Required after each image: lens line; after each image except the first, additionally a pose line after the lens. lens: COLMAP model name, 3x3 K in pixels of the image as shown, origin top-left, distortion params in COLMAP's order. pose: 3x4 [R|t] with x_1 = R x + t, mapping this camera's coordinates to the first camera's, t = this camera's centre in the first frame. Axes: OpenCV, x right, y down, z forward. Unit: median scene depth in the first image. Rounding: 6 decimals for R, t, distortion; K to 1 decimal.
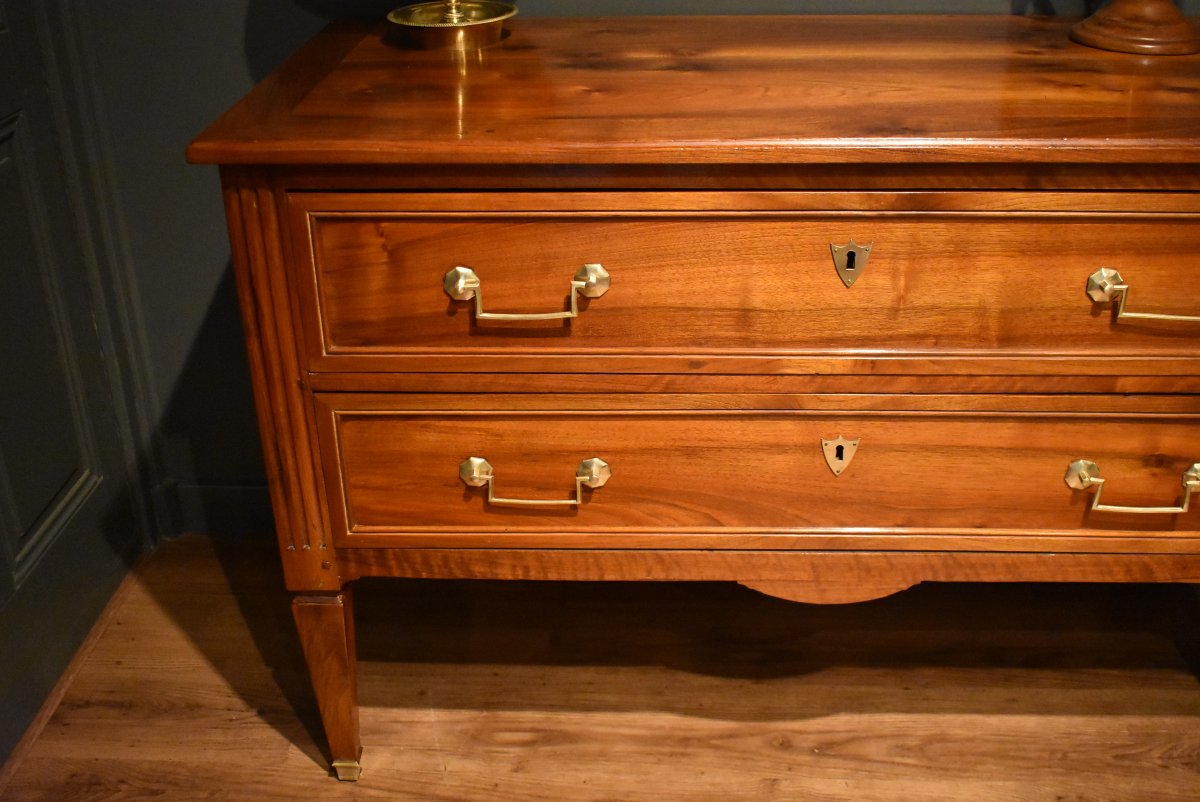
lens RADIAL K [[1310.1, 0, 614.3], [0, 1310.1, 400.9], [0, 0, 1]] dist [-0.065158, 0.000000]
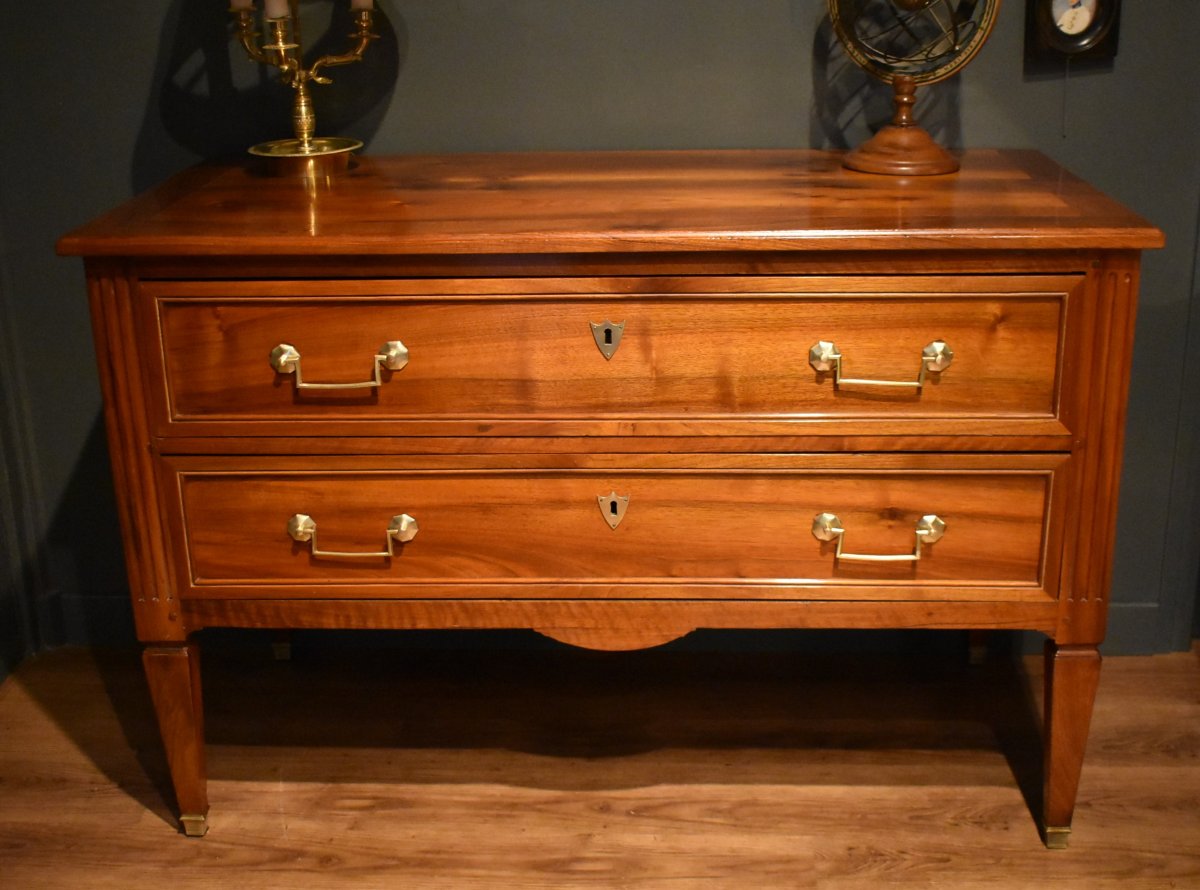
lens RADIAL K [[1507.0, 0, 626.2], [0, 1507.0, 443.5], [0, 0, 1]] dist [-0.065010, 0.000000]
pose [[0.999982, -0.001141, 0.005885, 0.151833], [0.001883, 0.991801, -0.127777, 0.132612], [-0.005692, 0.127786, 0.991785, -0.283035]]
